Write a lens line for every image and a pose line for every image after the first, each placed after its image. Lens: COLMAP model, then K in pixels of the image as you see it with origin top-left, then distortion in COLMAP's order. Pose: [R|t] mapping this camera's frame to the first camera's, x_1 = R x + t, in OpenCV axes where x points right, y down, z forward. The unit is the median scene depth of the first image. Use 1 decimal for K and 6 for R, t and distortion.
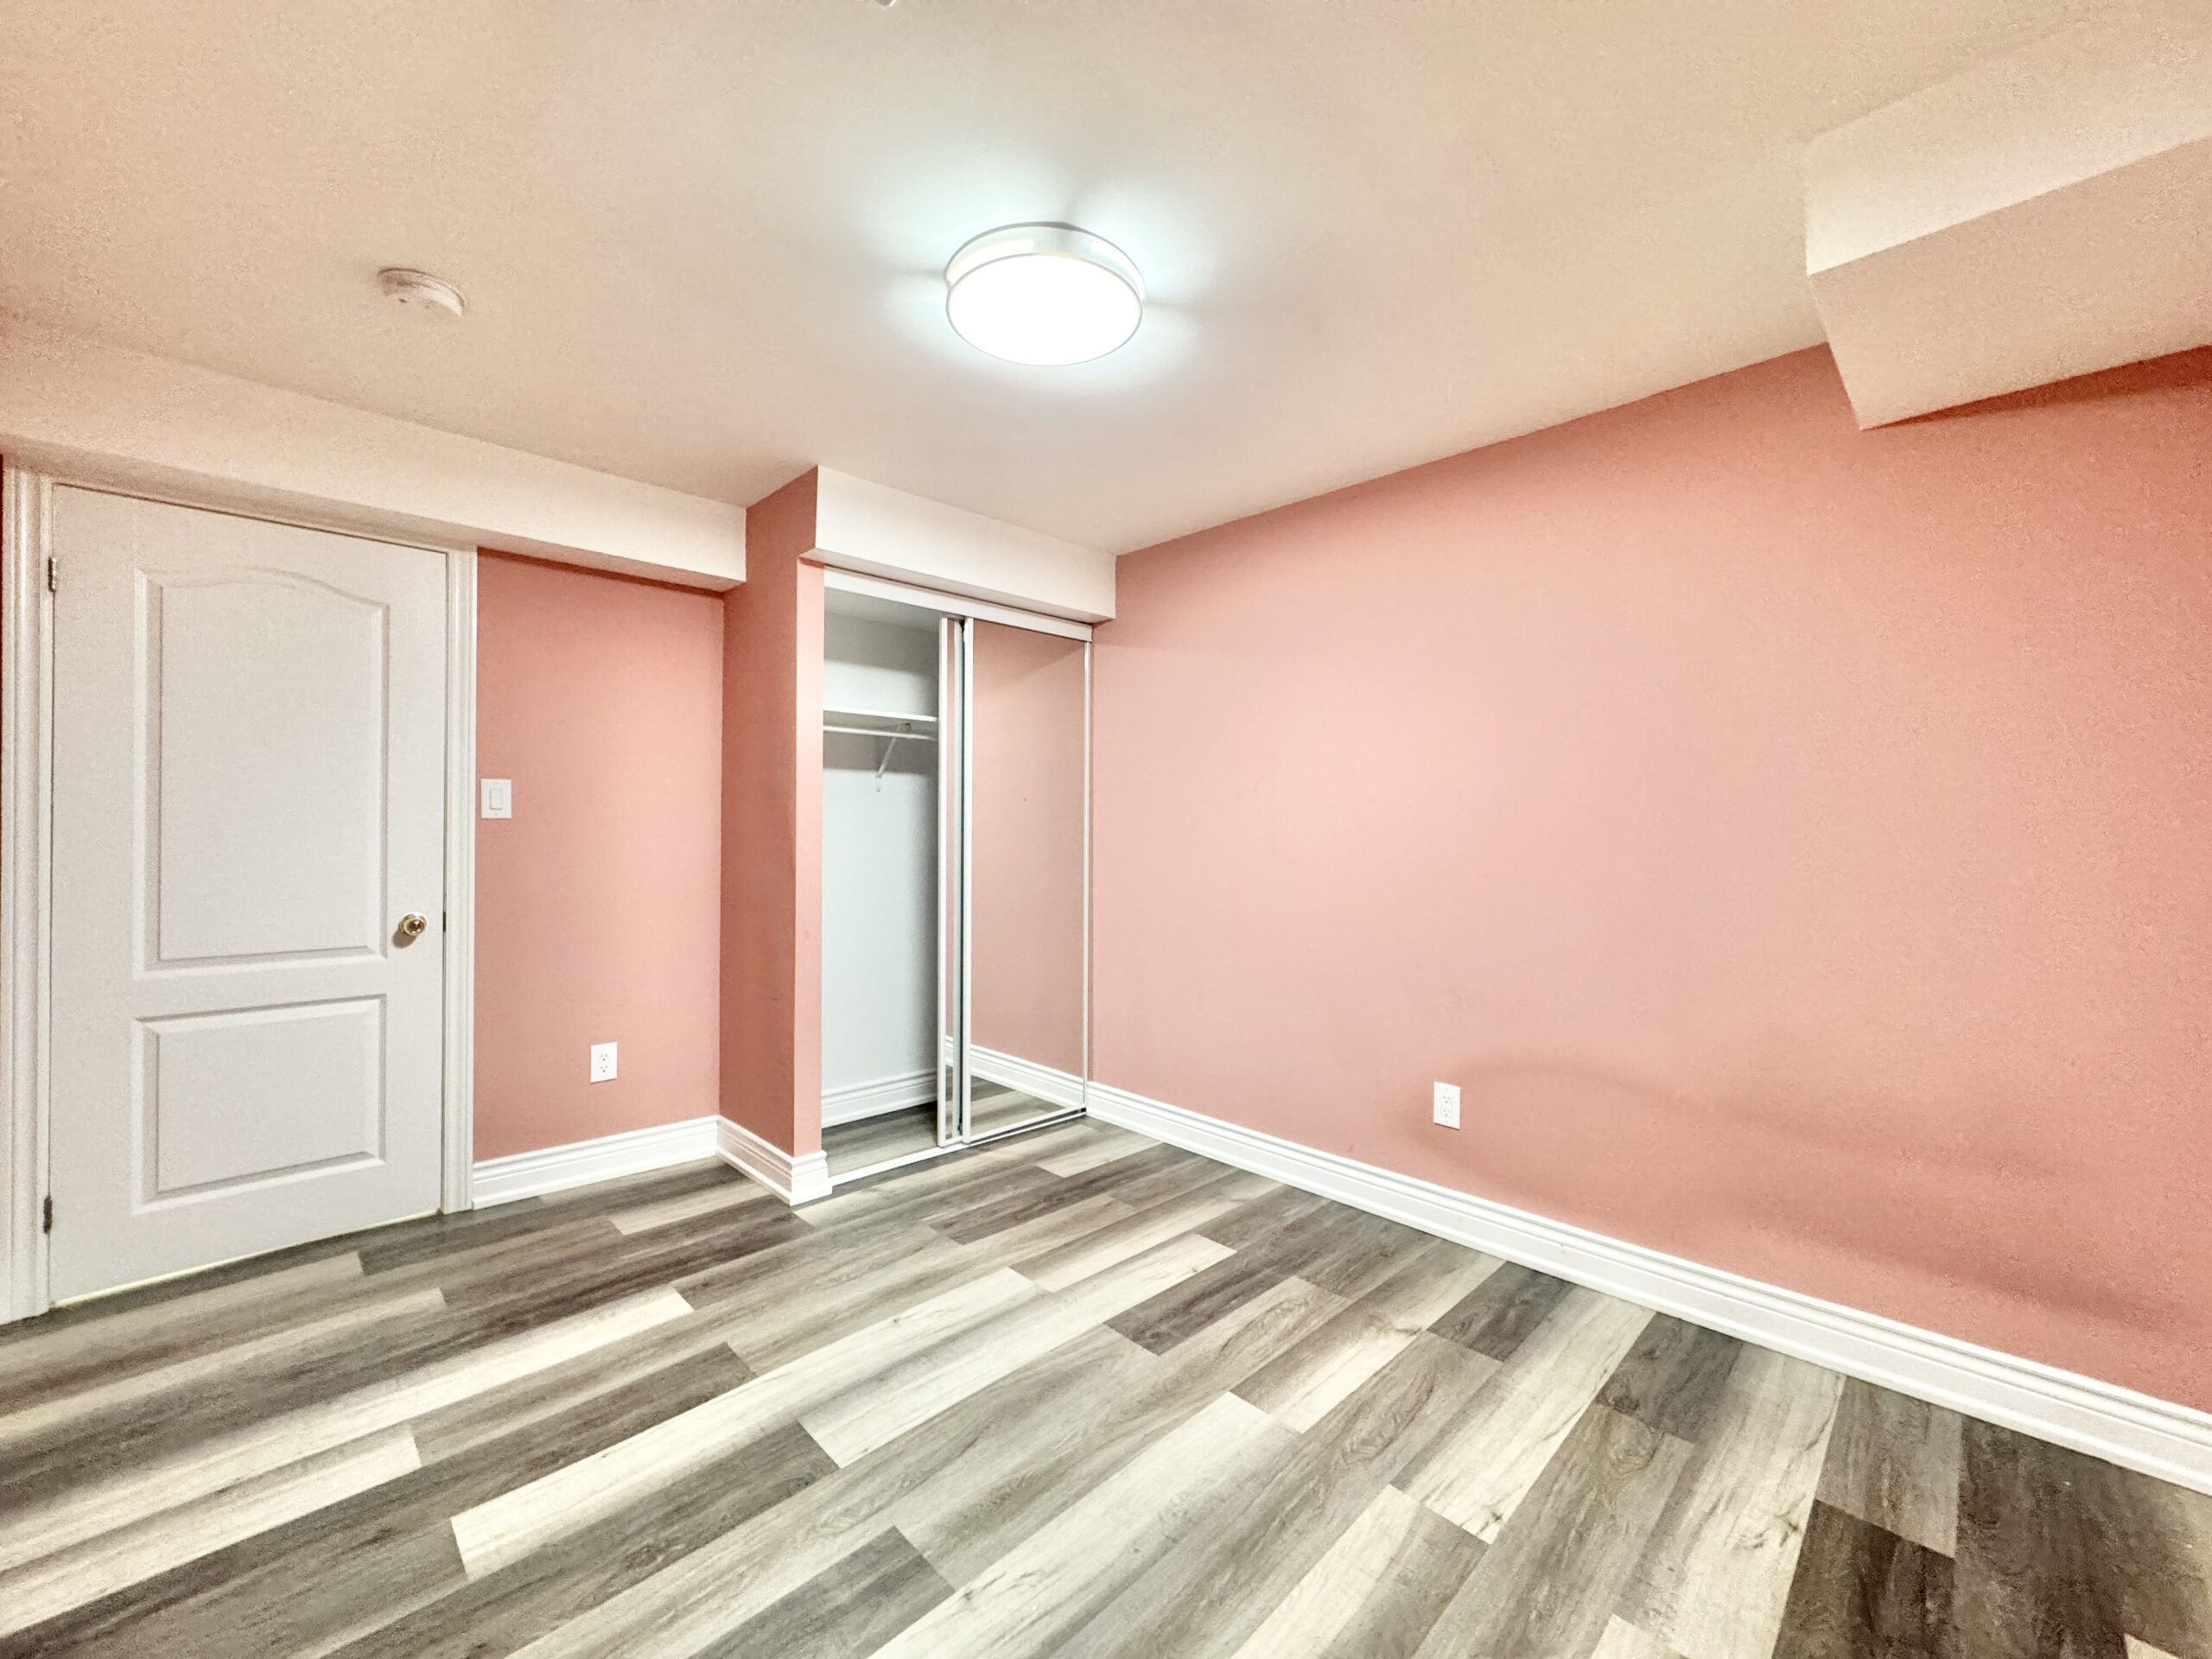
lens RADIAL K [[876.9, 0, 1102.5], [0, 876.9, 829.6], [0, 0, 1]] dist [-0.001133, 0.000223]
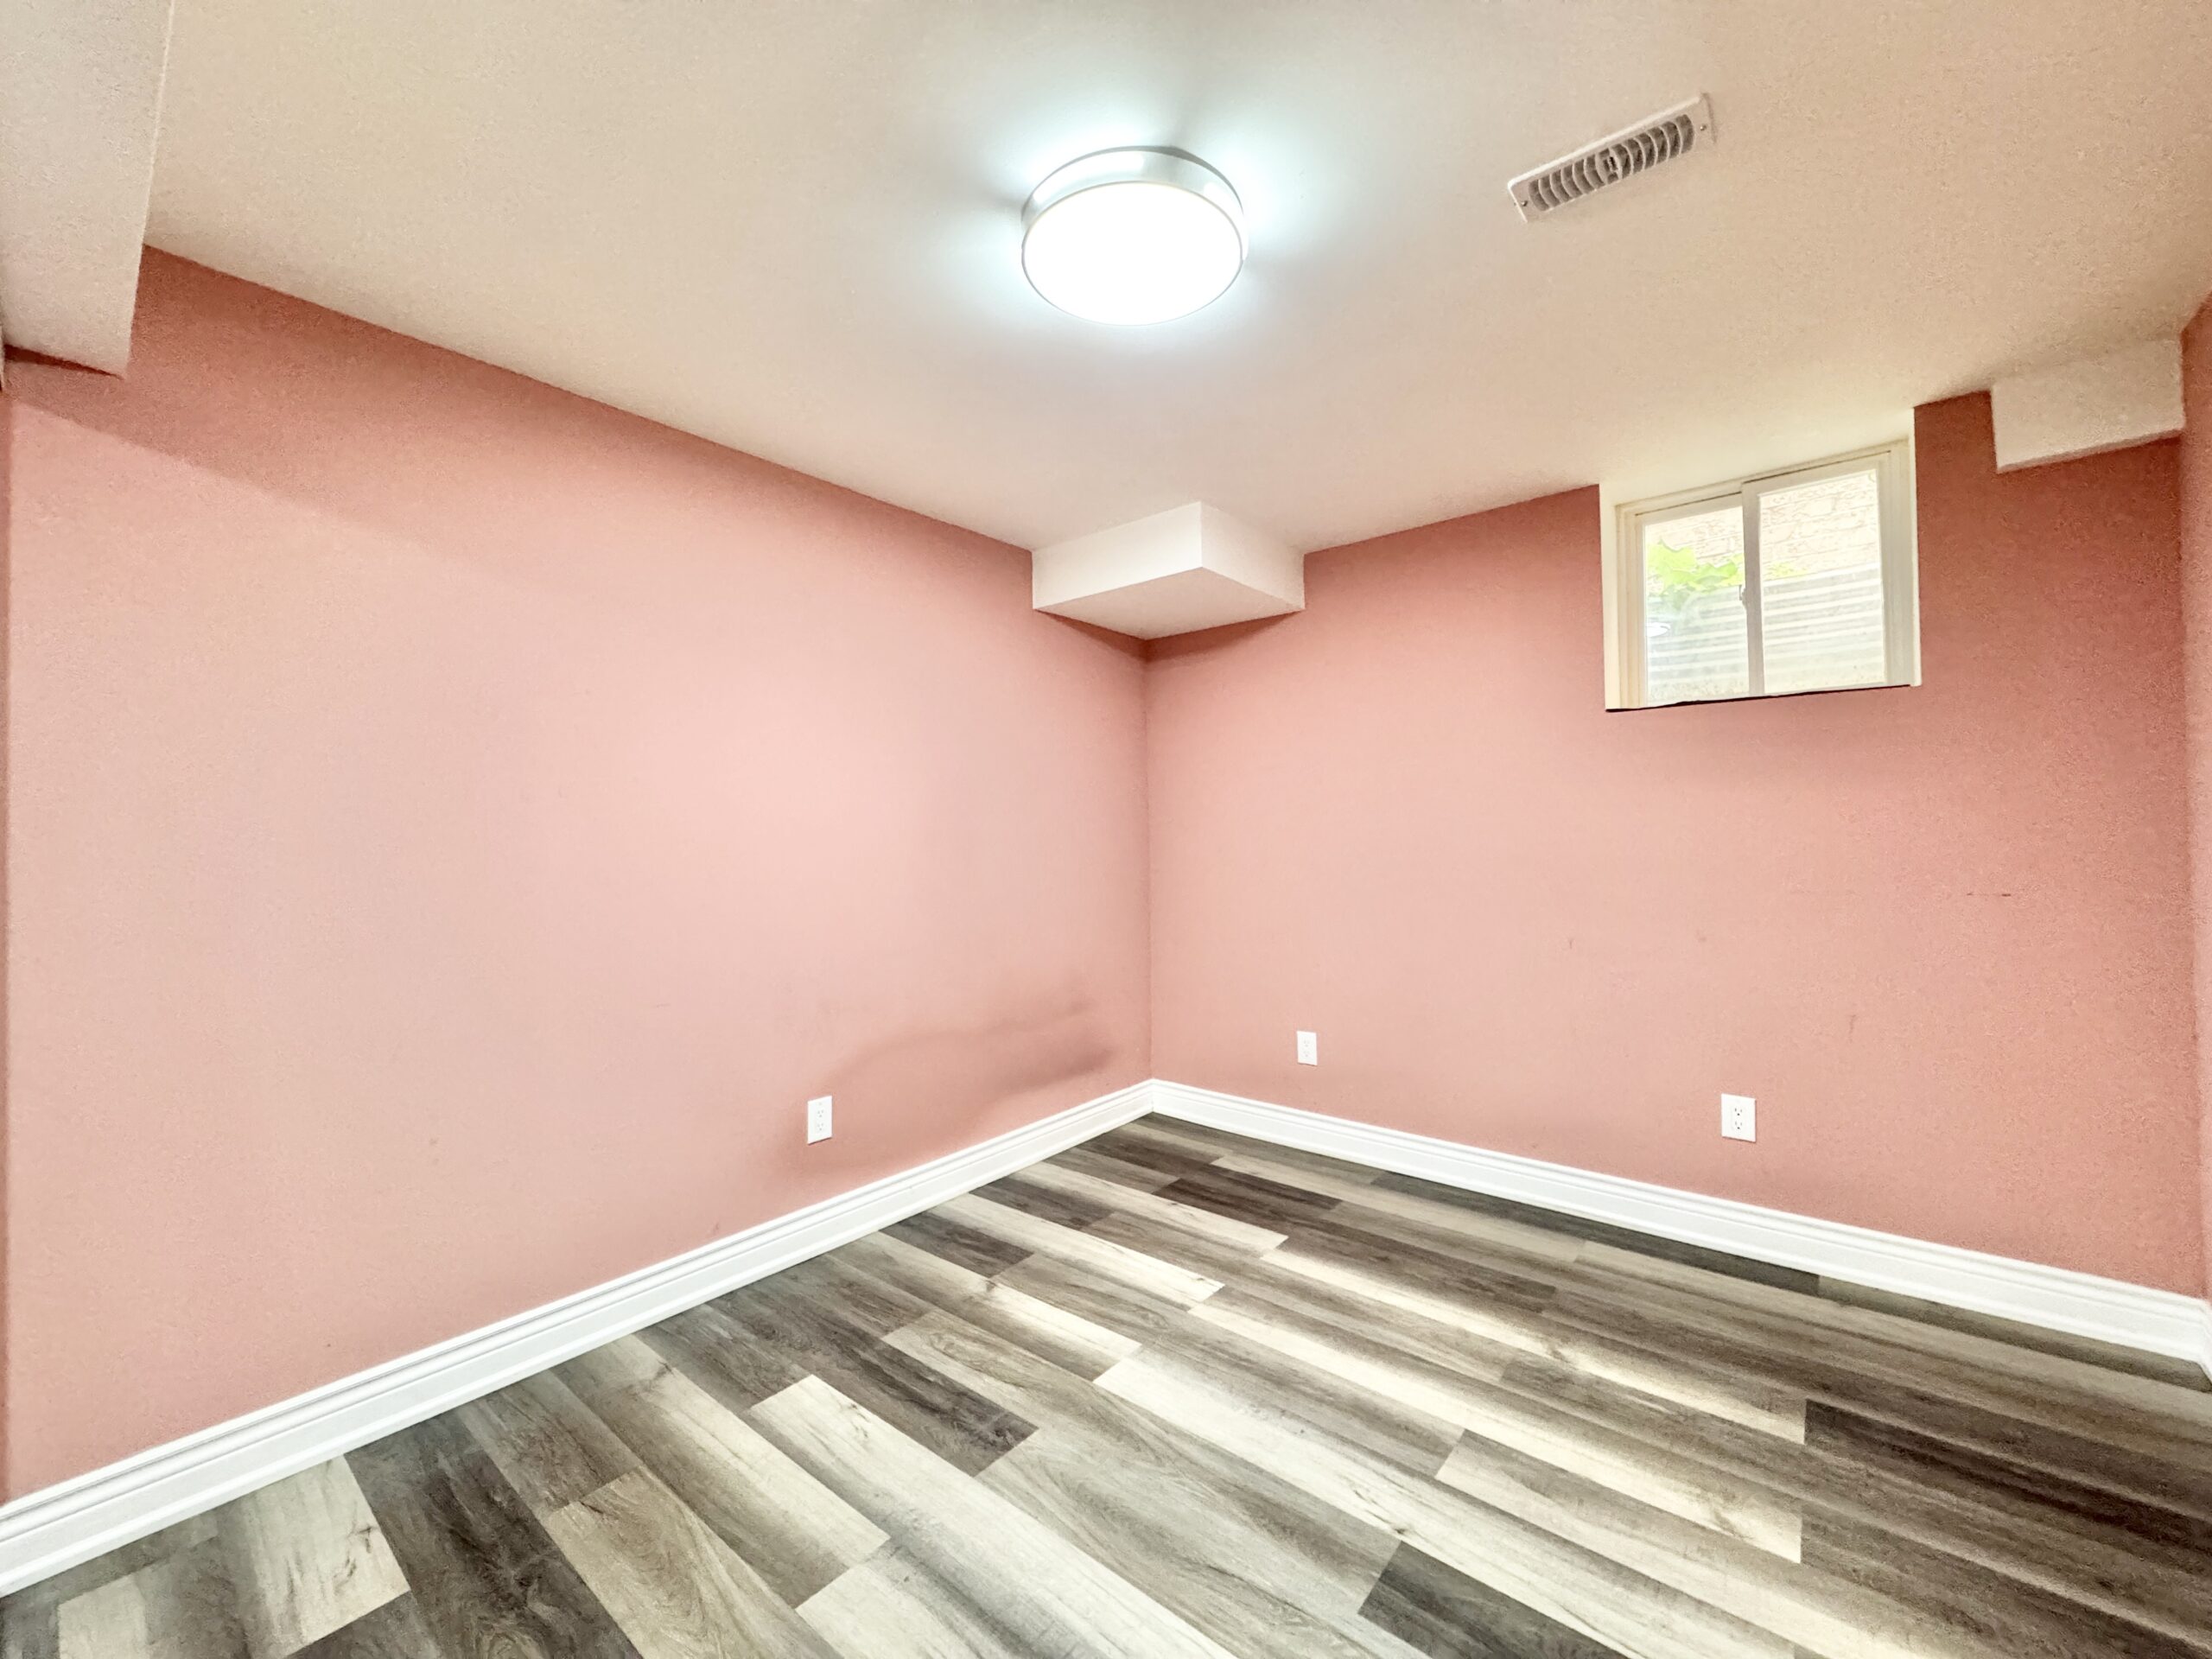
lens RADIAL K [[876.9, 0, 1112.7], [0, 876.9, 823.8], [0, 0, 1]] dist [-0.001133, 0.000223]
pose [[-0.105782, 0.013234, 0.994301, -0.787813], [0.012572, 0.999849, -0.011971, -0.009296], [-0.994310, 0.011234, -0.105932, 0.940872]]
